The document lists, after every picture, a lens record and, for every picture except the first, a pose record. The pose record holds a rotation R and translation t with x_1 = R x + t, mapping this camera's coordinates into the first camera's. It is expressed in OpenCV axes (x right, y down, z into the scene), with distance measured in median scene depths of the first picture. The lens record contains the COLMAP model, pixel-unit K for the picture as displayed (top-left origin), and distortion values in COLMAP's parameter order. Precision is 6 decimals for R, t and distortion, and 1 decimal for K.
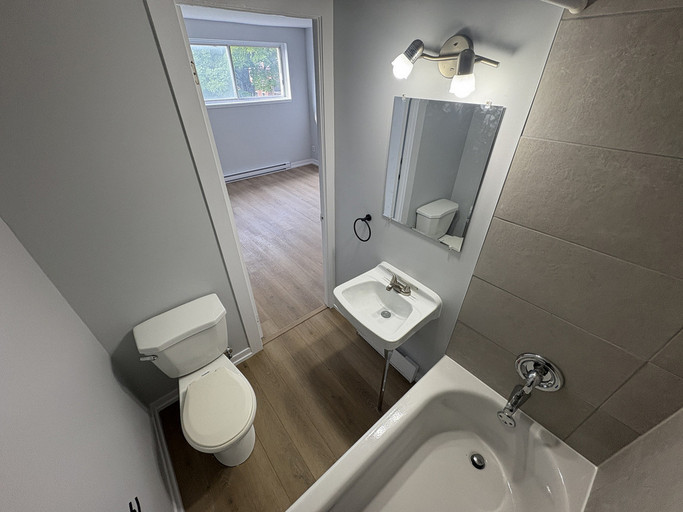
lens RADIAL K [[271.8, 0, 340.3], [0, 271.8, 254.0], [0, 0, 1]] dist [0.001061, -0.000464]
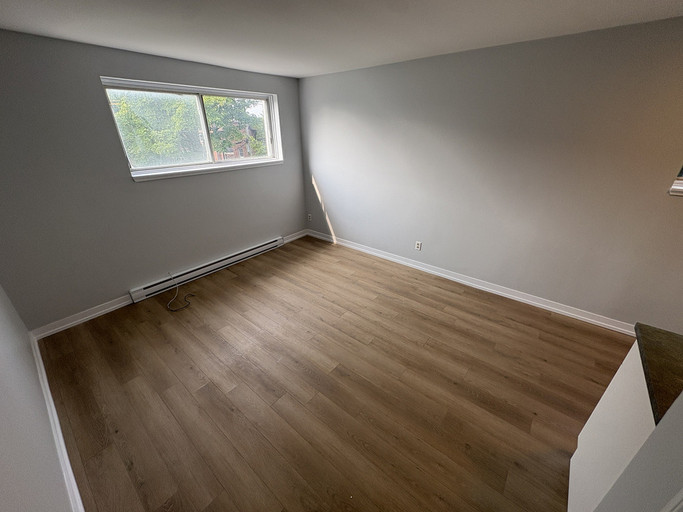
lens RADIAL K [[271.8, 0, 341.1], [0, 271.8, 254.0], [0, 0, 1]] dist [0.001061, -0.000464]
pose [[0.981628, -0.089022, 0.168764, -0.171852], [0.116583, 0.980017, -0.161165, -0.165024], [-0.151044, 0.177879, 0.972391, 0.270739]]
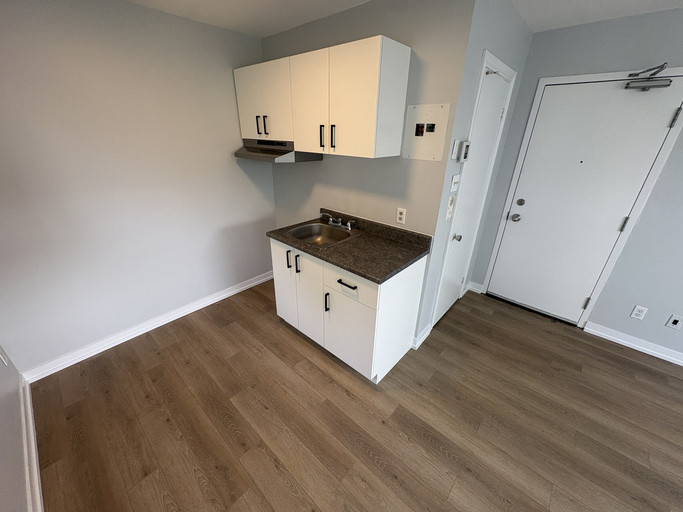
lens RADIAL K [[271.8, 0, 340.3], [0, 271.8, 255.2], [0, 0, 1]] dist [0.001061, -0.000464]
pose [[-0.988907, 0.042629, -0.142286, 0.192017], [-0.100373, 0.514331, 0.851698, -0.365150], [0.109490, 0.856532, -0.504346, 0.585875]]
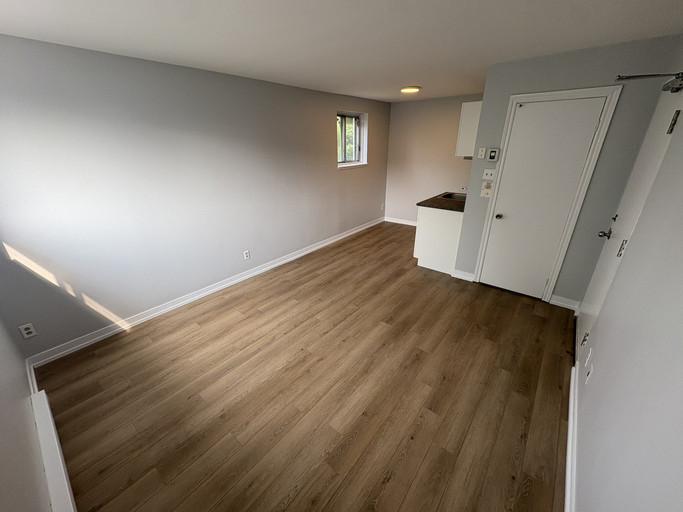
lens RADIAL K [[271.8, 0, 340.7], [0, 271.8, 253.9], [0, 0, 1]] dist [0.001061, -0.000464]
pose [[-0.187721, -0.378575, 0.906334, -0.531880], [0.566397, 0.712148, 0.414776, -0.423053], [-0.802468, 0.591207, 0.080739, 0.647903]]
